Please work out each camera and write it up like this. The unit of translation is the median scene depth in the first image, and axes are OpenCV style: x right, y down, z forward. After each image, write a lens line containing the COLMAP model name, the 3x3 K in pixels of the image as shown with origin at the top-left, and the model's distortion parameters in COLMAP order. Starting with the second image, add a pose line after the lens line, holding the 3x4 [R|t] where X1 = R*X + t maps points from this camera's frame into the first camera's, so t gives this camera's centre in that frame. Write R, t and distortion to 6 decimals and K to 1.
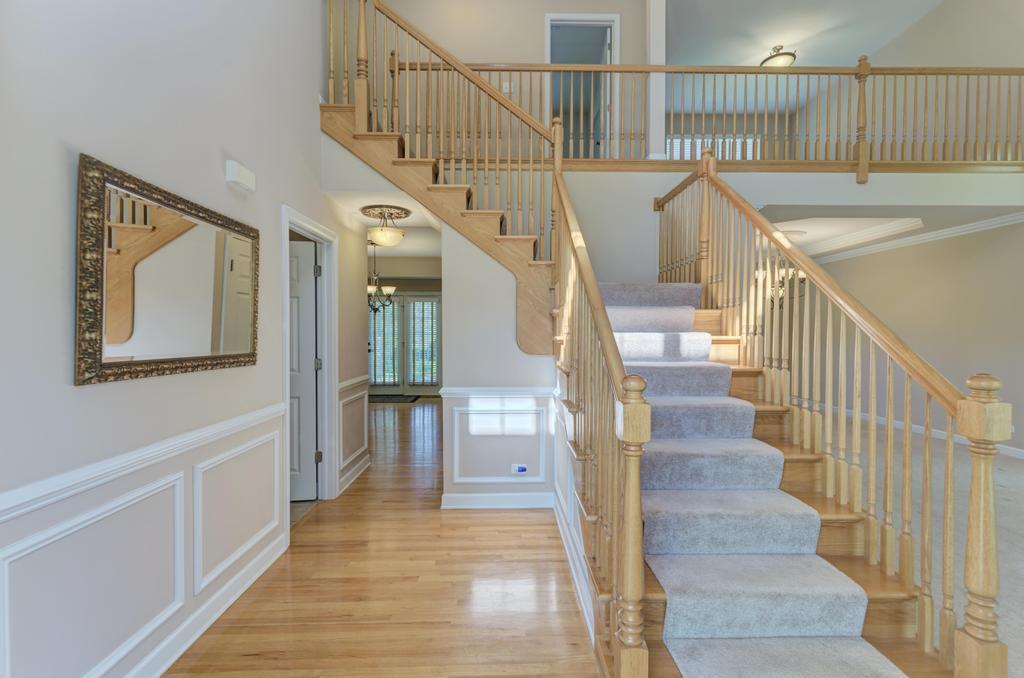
lens RADIAL K [[445.9, 0, 509.7], [0, 445.9, 339.9], [0, 0, 1]] dist [-0.002765, -0.000222]
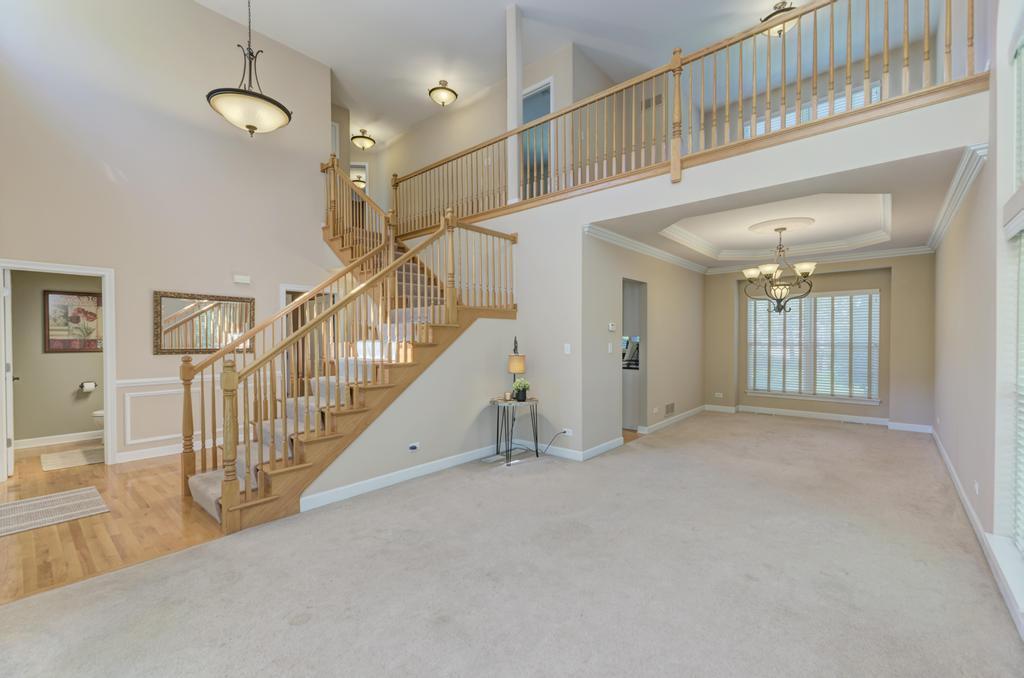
lens RADIAL K [[437.6, 0, 512.6], [0, 437.6, 338.5], [0, 0, 1]] dist [0.004587, 0.000141]
pose [[0.748725, 0.001955, -0.662878, 1.154280], [-0.008095, 0.999948, -0.006194, -0.010976], [0.662831, 0.010004, 0.748702, 0.073254]]
